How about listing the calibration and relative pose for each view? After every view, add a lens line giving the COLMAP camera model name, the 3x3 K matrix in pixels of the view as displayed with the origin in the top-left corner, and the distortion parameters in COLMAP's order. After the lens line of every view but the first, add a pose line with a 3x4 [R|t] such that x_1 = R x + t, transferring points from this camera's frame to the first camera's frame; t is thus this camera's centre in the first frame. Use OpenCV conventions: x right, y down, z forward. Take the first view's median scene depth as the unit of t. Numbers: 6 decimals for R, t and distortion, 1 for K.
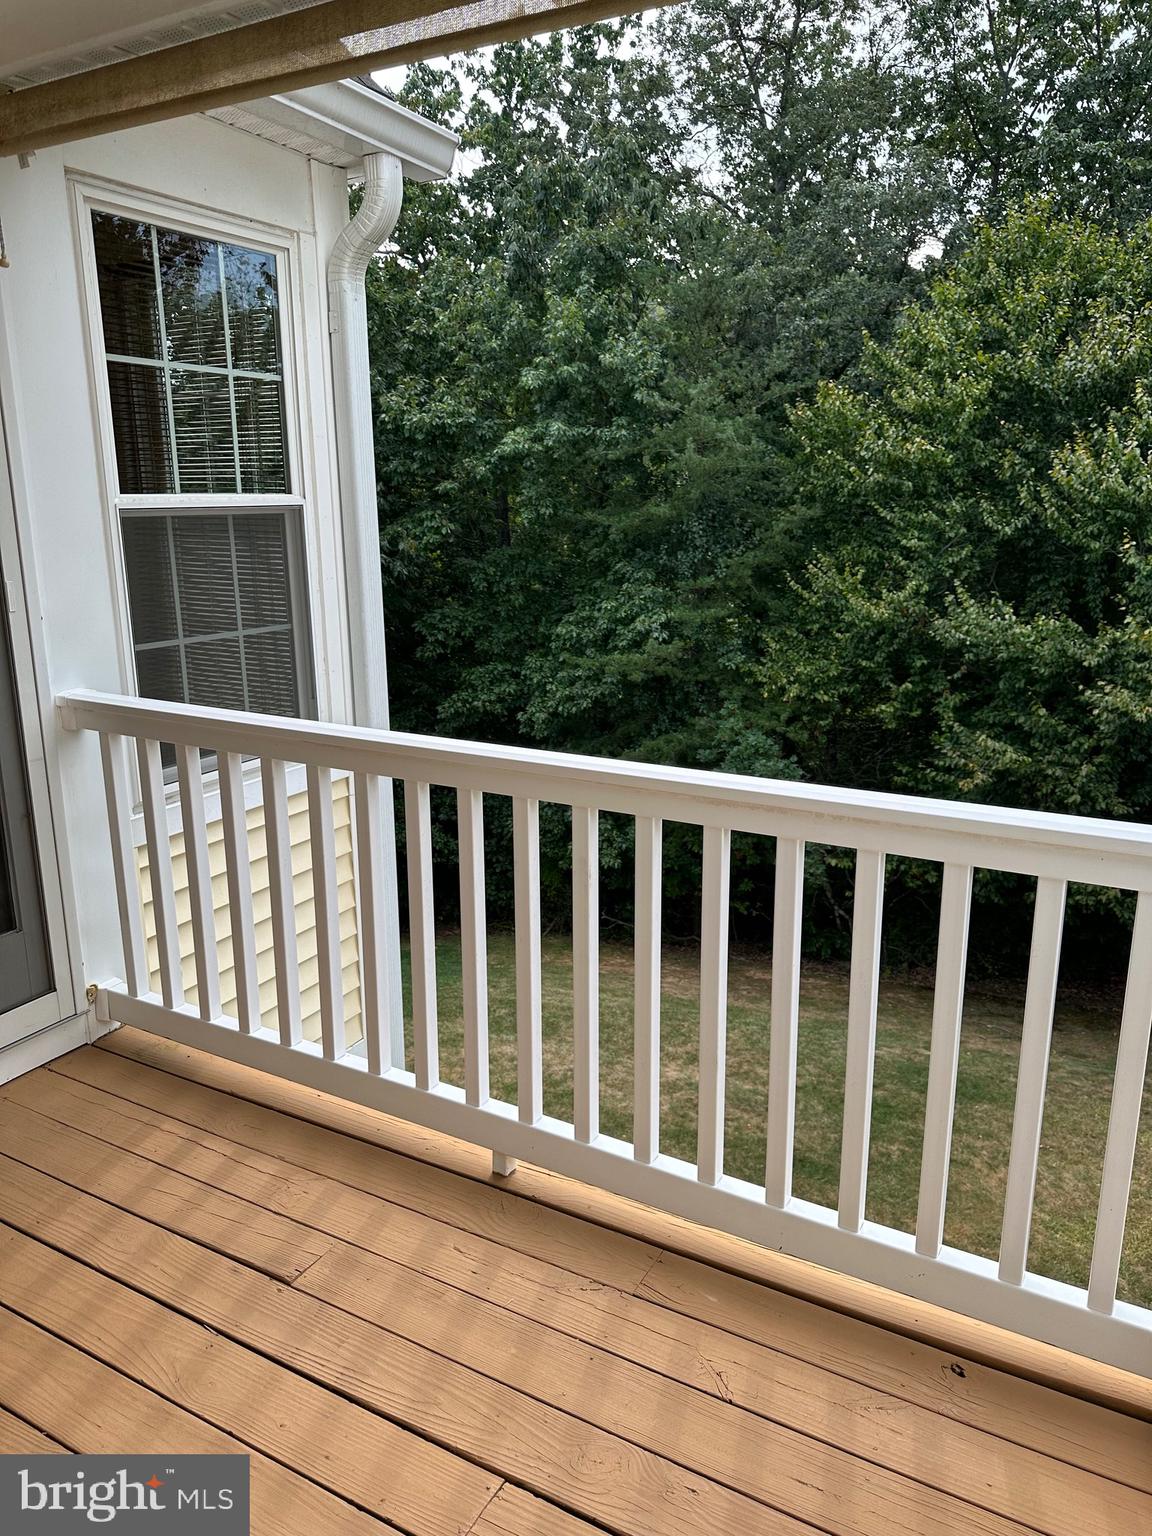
lens RADIAL K [[1097.3, 0, 558.9], [0, 1097.3, 746.8], [0, 0, 1]] dist [0.054436, -0.031888]
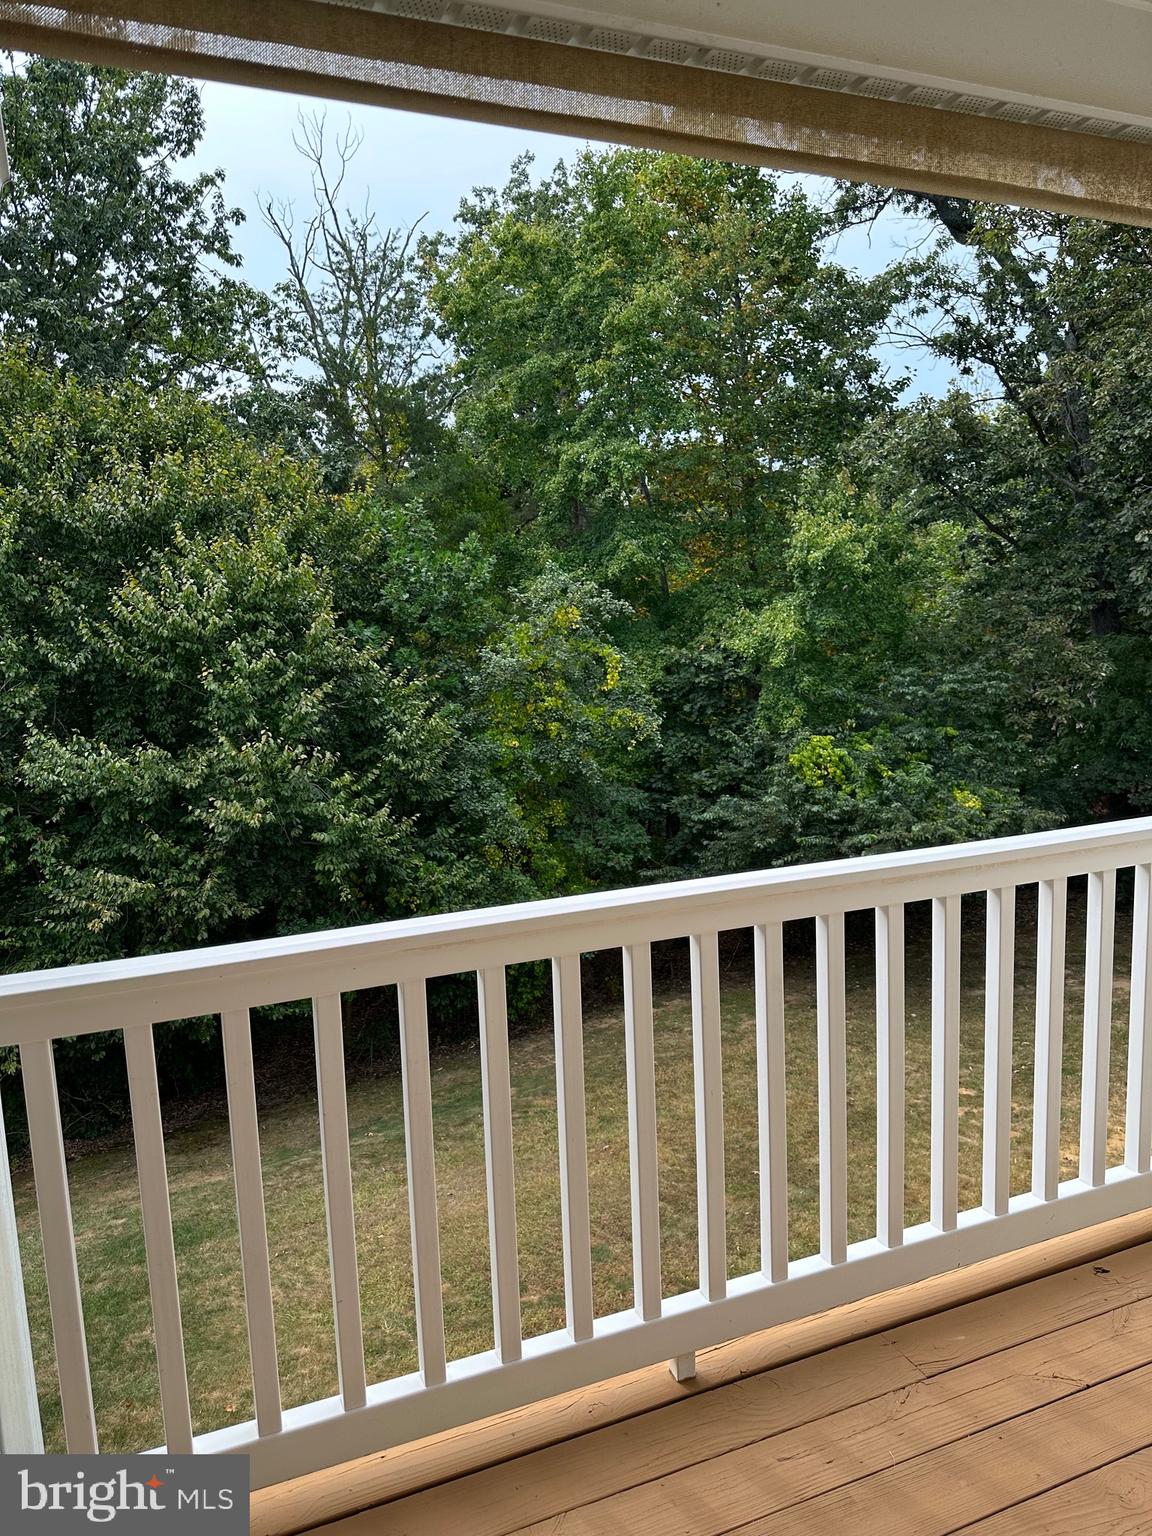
lens RADIAL K [[1097.3, 0, 546.9], [0, 1097.3, 789.6], [0, 0, 1]] dist [0.054436, -0.031888]
pose [[0.612458, -0.148095, 0.776507, -0.127075], [0.211109, 0.977260, 0.019874, -0.019583], [-0.761792, 0.151756, 0.629796, 0.077878]]
